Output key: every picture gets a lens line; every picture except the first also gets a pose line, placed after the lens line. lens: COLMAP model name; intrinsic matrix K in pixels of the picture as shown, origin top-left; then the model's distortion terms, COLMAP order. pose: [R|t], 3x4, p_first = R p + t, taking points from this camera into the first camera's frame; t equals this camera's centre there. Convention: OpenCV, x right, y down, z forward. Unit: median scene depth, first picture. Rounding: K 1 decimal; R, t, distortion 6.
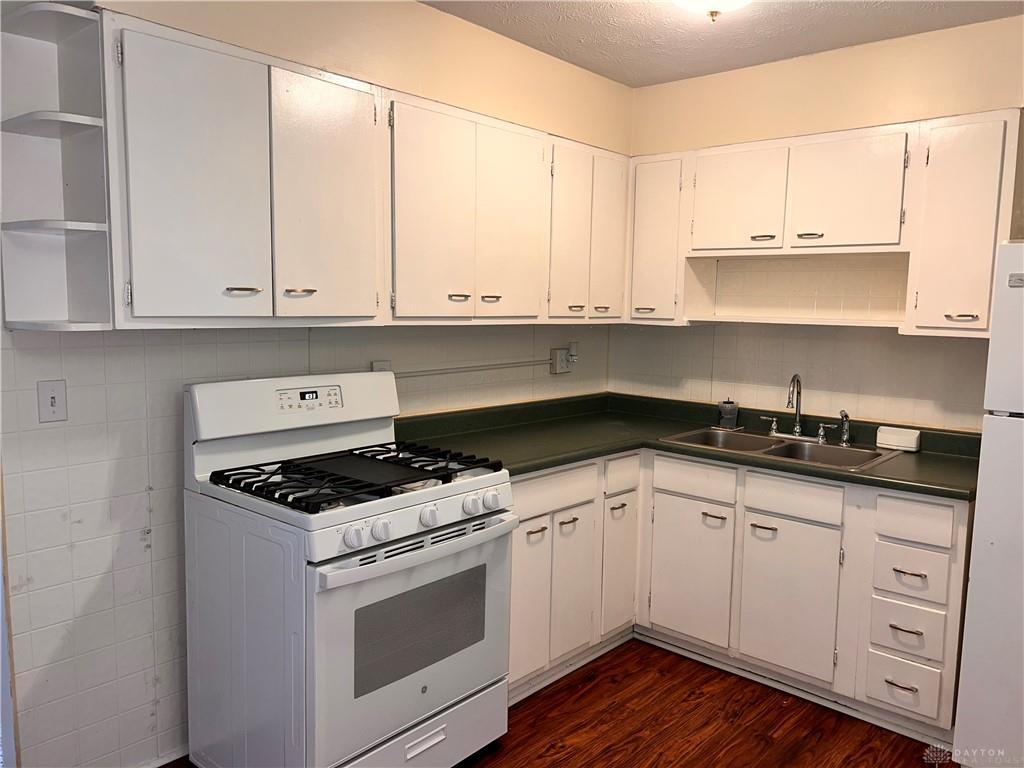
lens RADIAL K [[784.6, 0, 511.2], [0, 784.6, 383.5], [0, 0, 1]] dist [0.060648, -0.057530]
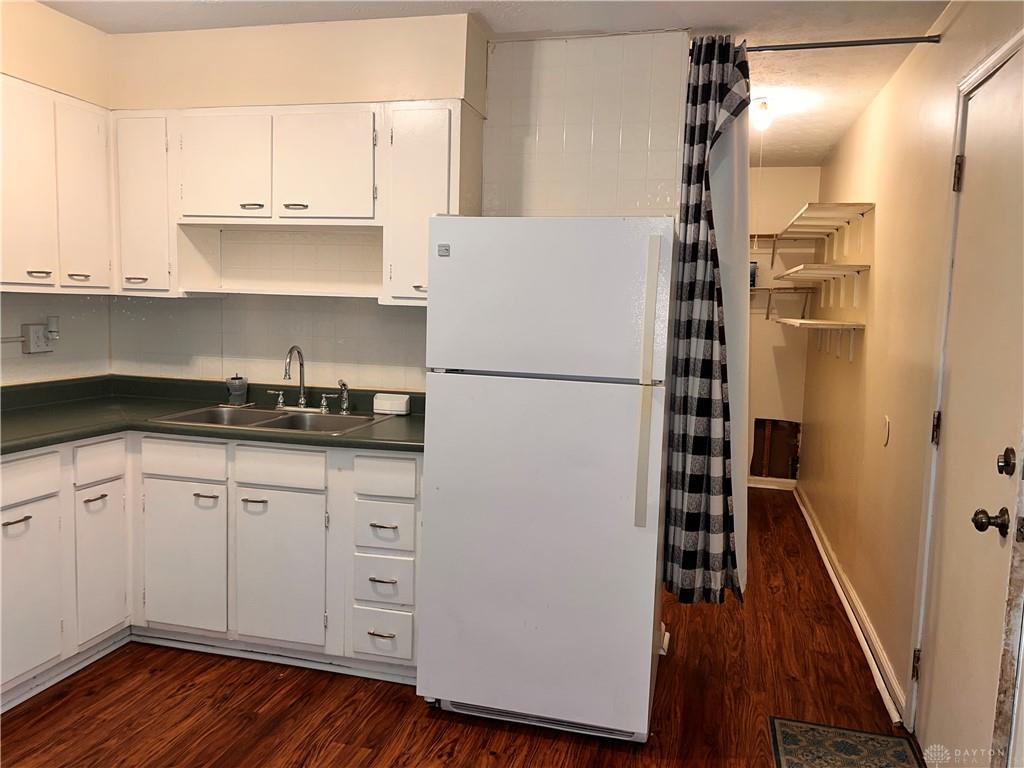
lens RADIAL K [[784.6, 0, 517.9], [0, 784.6, 378.9], [0, 0, 1]] dist [0.060648, -0.057530]
pose [[0.893428, -0.038422, 0.447561, 0.170147], [0.038216, 0.999224, 0.009492, 0.032728], [-0.447578, 0.008624, 0.894203, -0.018807]]
